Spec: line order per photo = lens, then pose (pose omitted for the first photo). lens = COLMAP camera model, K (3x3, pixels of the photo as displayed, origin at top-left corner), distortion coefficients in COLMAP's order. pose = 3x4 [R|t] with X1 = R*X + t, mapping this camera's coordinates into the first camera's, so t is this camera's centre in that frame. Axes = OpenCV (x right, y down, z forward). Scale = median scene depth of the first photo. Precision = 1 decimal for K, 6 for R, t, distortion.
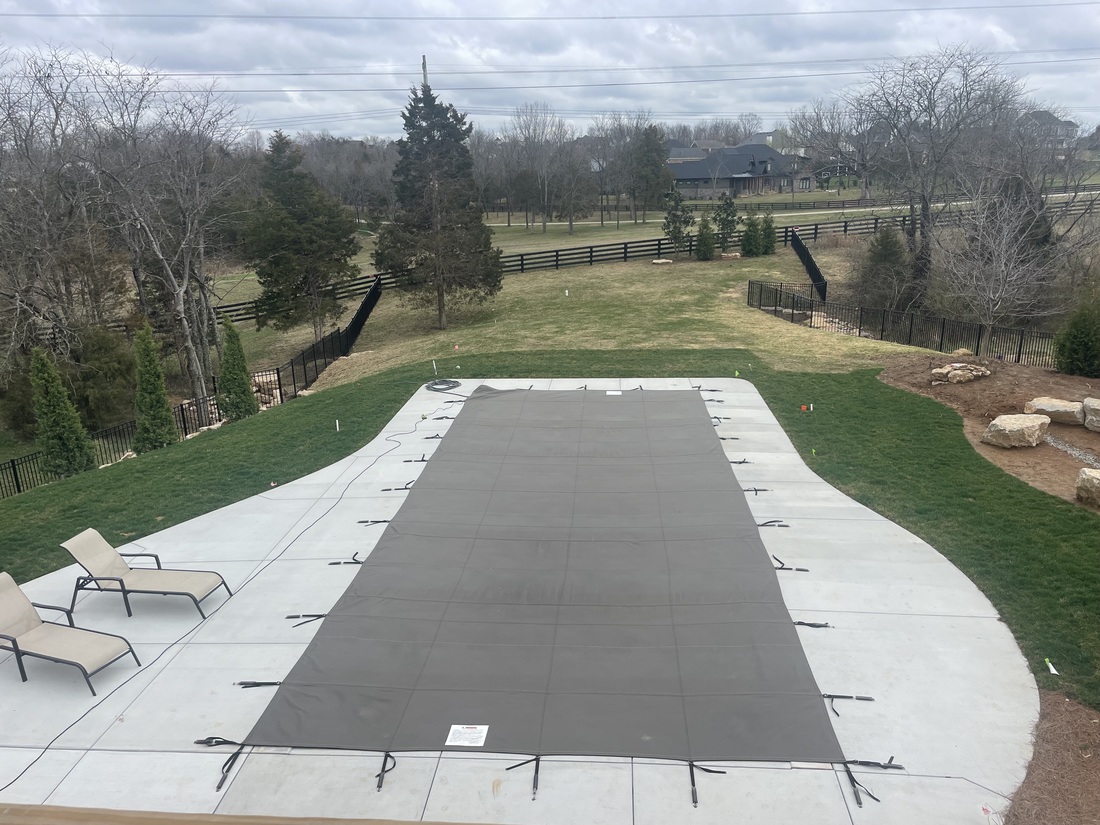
lens RADIAL K [[832.2, 0, 561.8], [0, 832.2, 417.1], [0, 0, 1]] dist [0.105443, -0.138059]
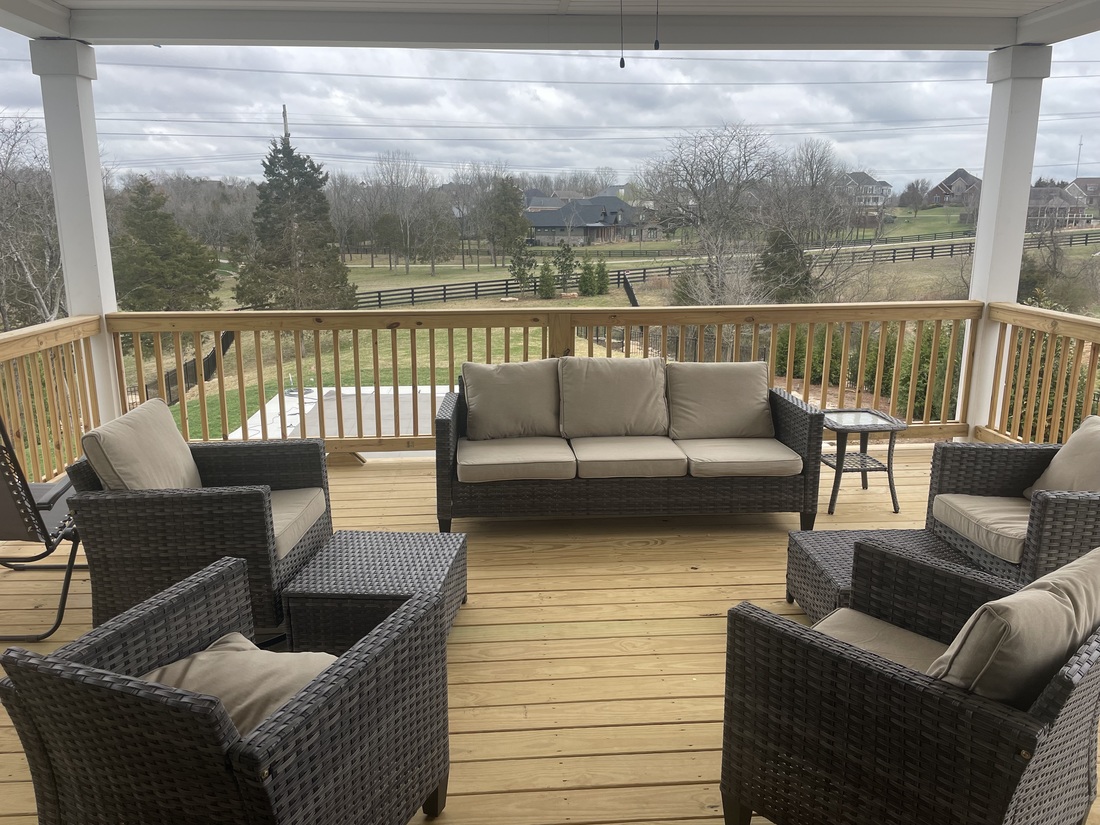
lens RADIAL K [[834.8, 0, 549.8], [0, 834.8, 408.2], [0, 0, 1]] dist [0.104049, -0.141679]
pose [[0.990174, -0.011387, 0.139373, 0.027643], [0.019929, 0.997996, -0.060049, 0.038991], [-0.138410, 0.062237, 0.988418, -0.142317]]
